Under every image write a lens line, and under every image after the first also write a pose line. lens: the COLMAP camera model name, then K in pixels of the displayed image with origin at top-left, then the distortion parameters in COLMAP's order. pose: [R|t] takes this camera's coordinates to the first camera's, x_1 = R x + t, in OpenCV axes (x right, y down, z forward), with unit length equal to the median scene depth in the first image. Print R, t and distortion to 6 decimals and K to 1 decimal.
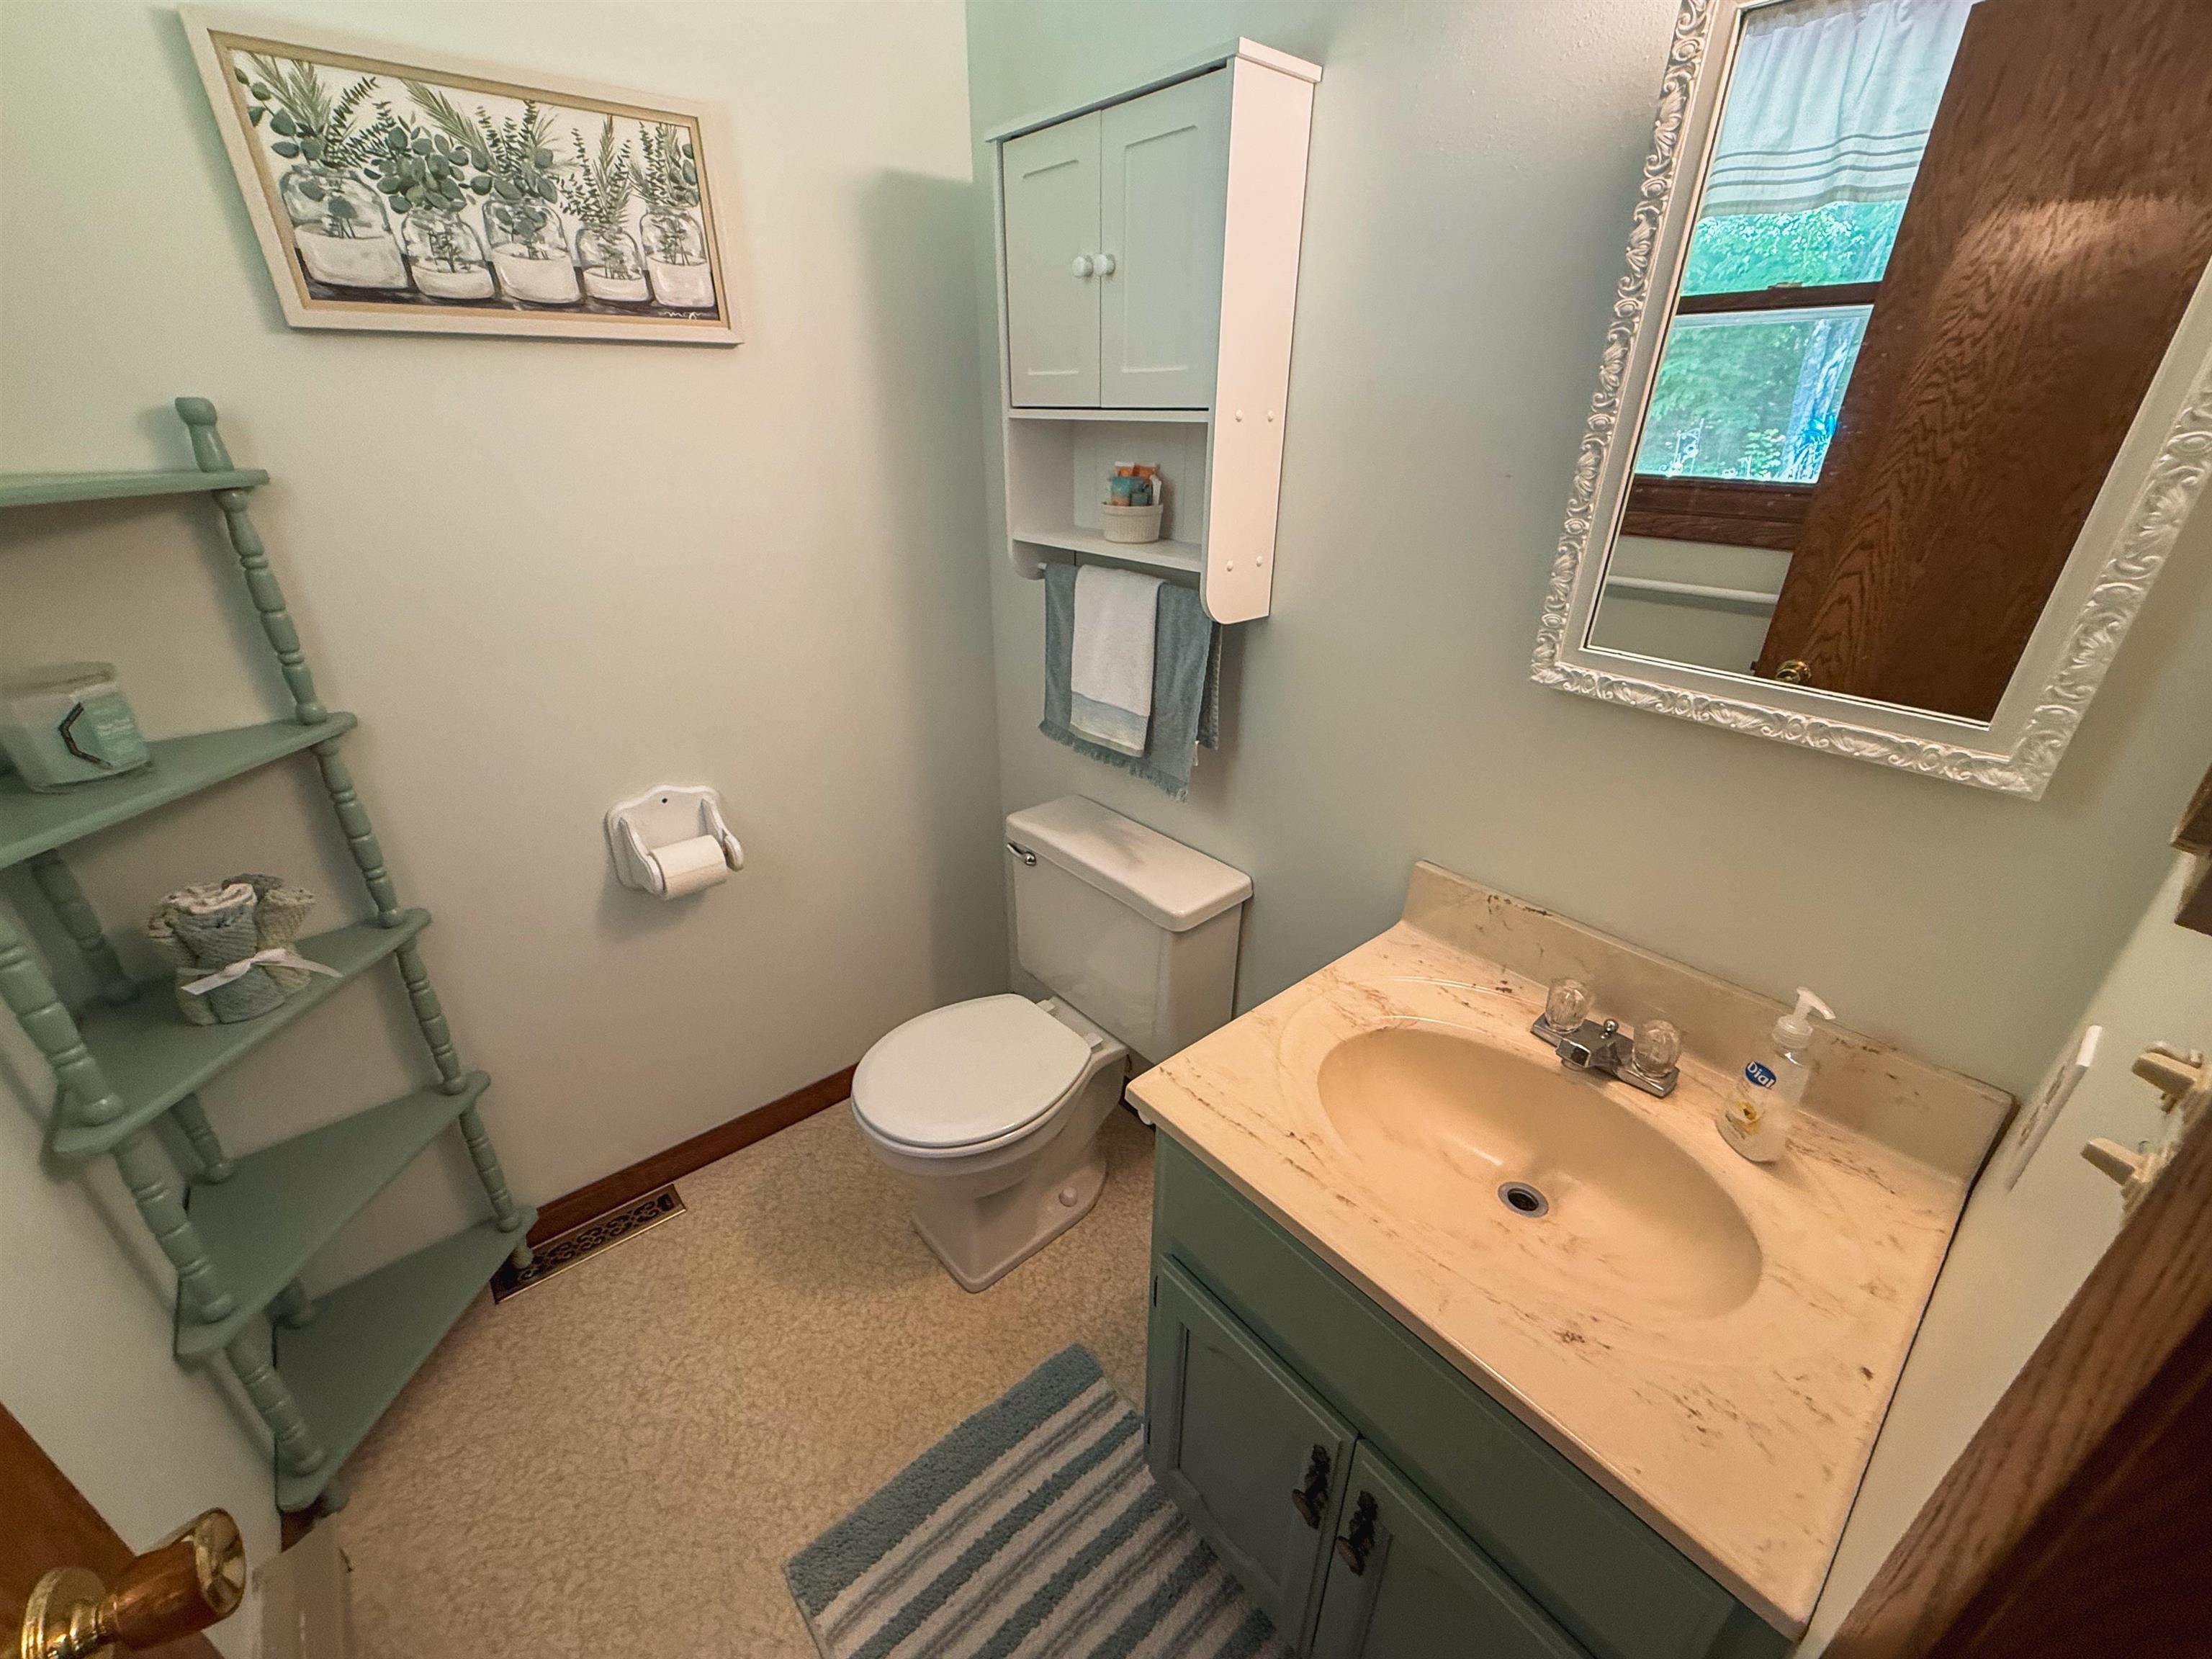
lens RADIAL K [[894.8, 0, 1102.3], [0, 894.8, 830.6], [0, 0, 1]] dist [0.000218, -0.000088]
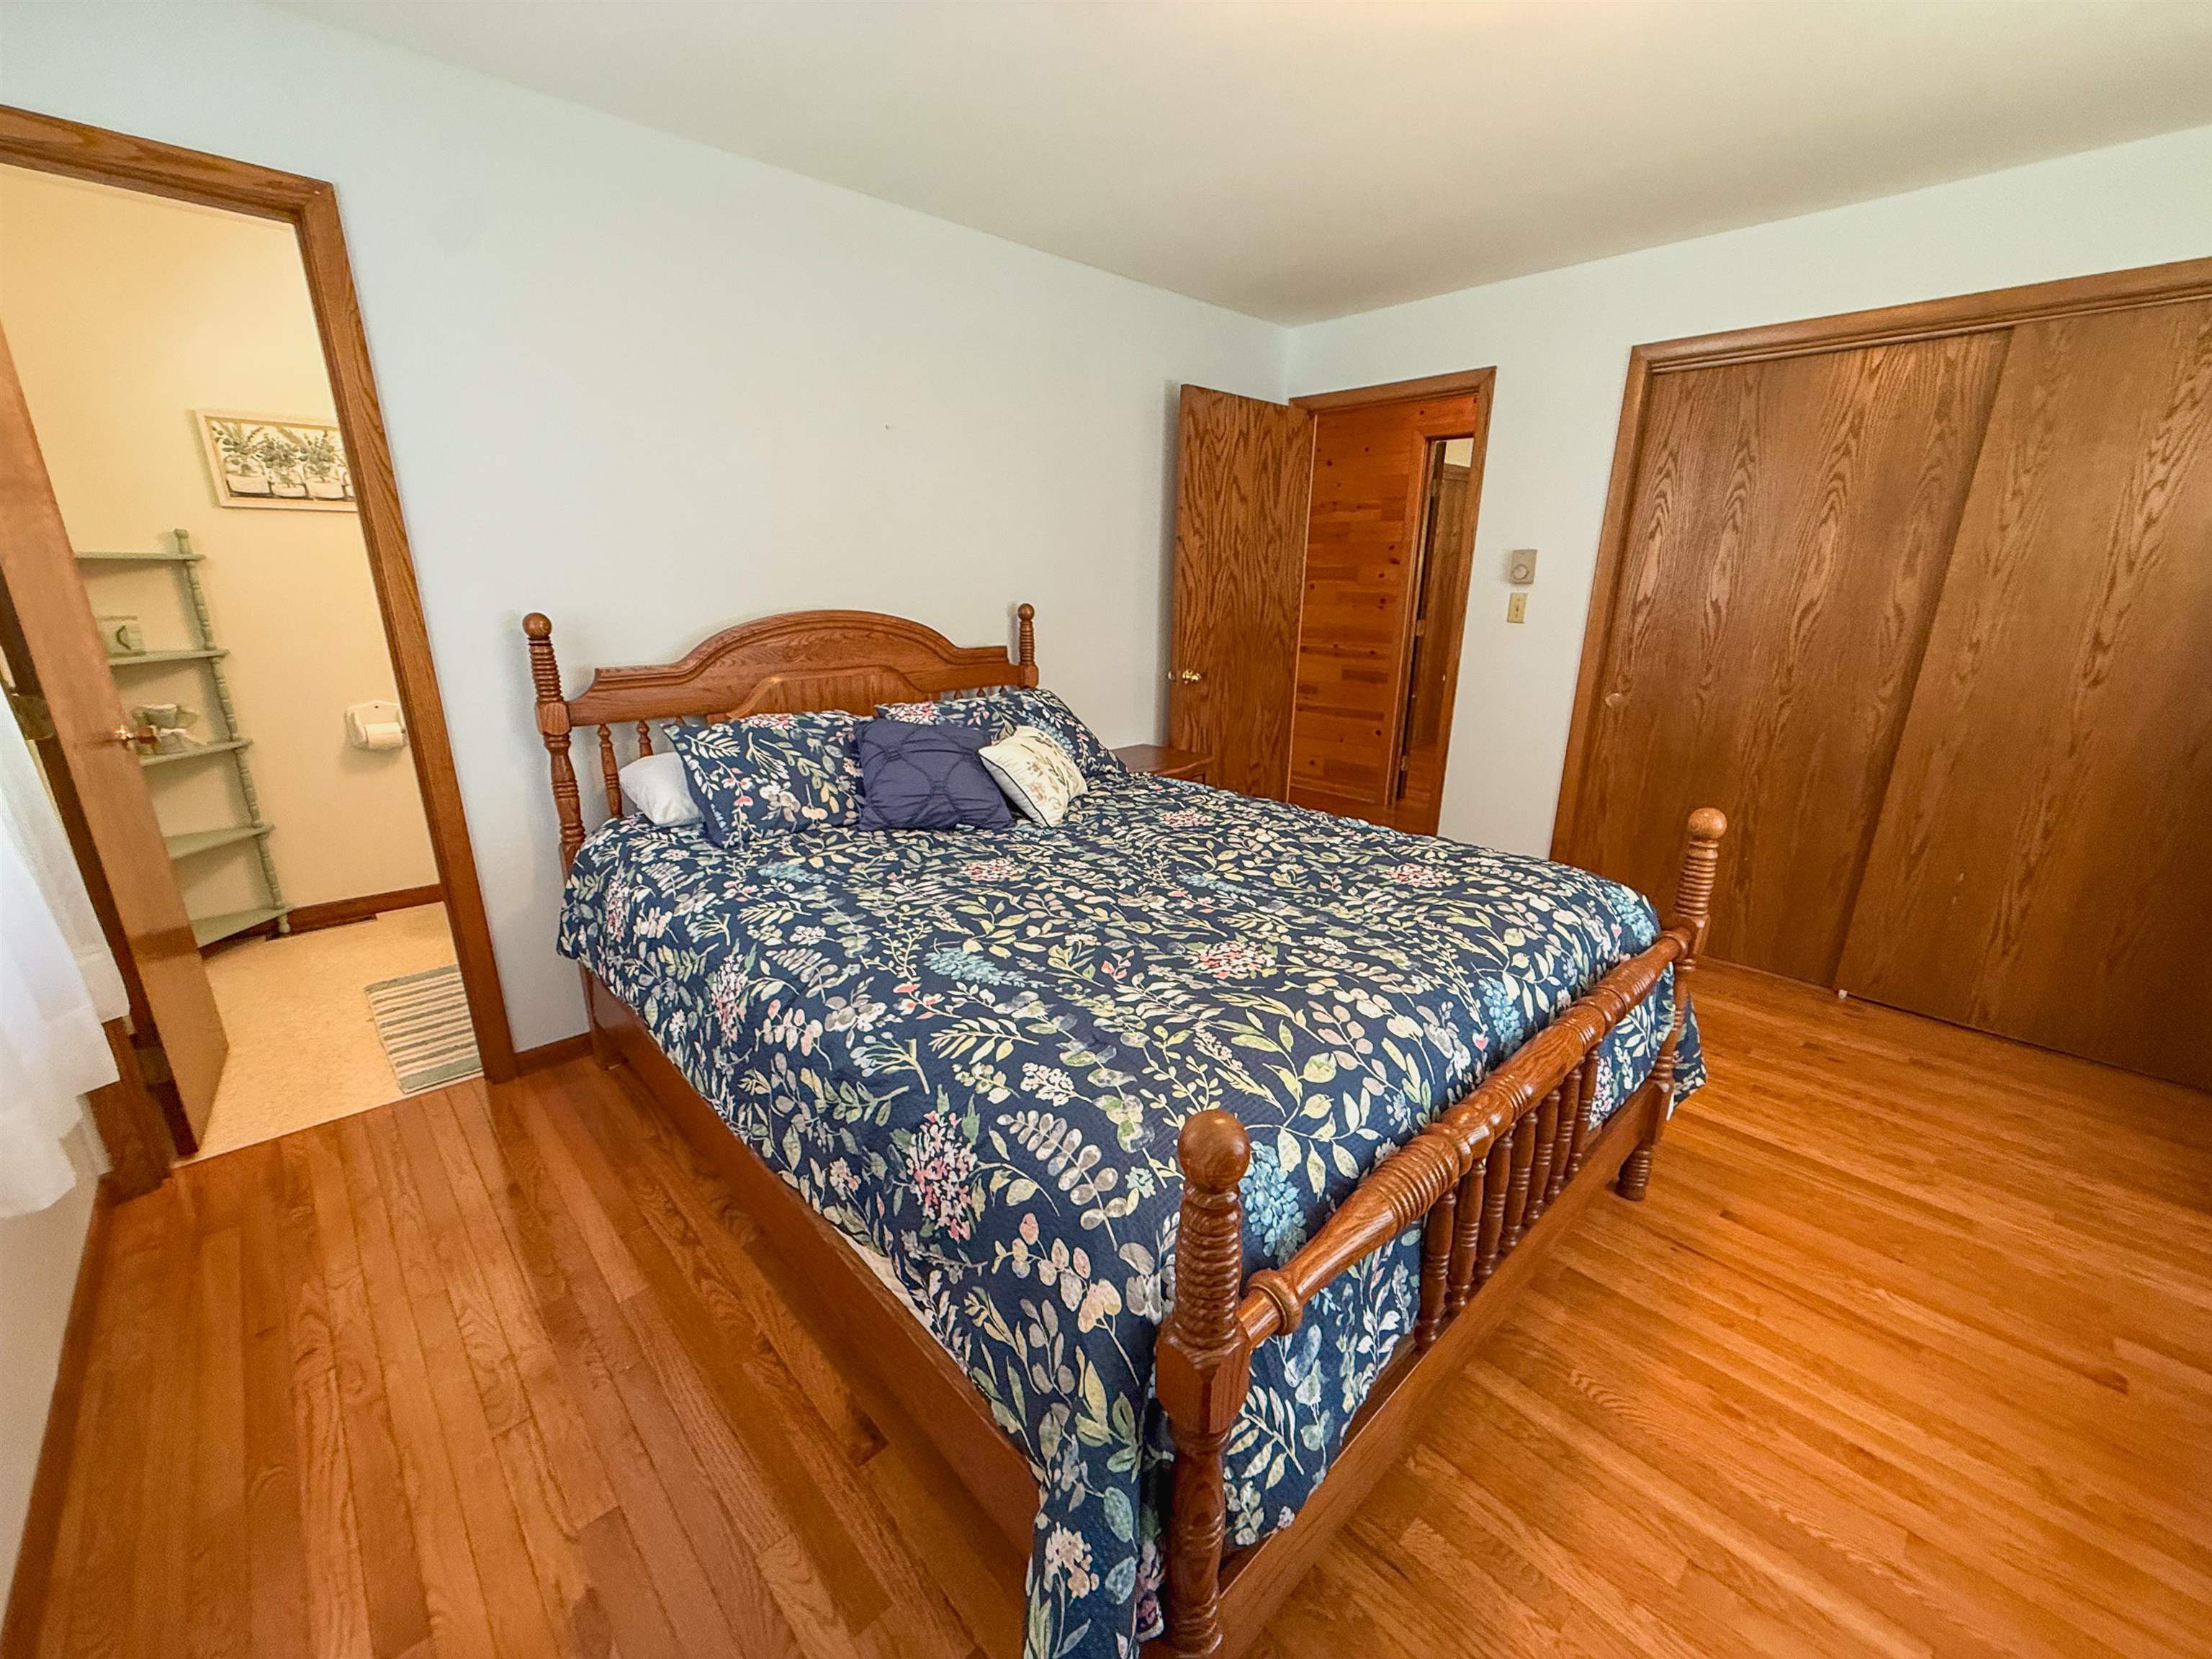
lens RADIAL K [[884.7, 0, 1101.3], [0, 884.7, 831.1], [0, 0, 1]] dist [0.002112, -0.000281]
pose [[0.998534, -0.010323, 0.053130, 1.631507], [0.018805, 0.986657, -0.161721, 0.911087], [-0.050752, 0.162483, 0.985405, -1.652928]]
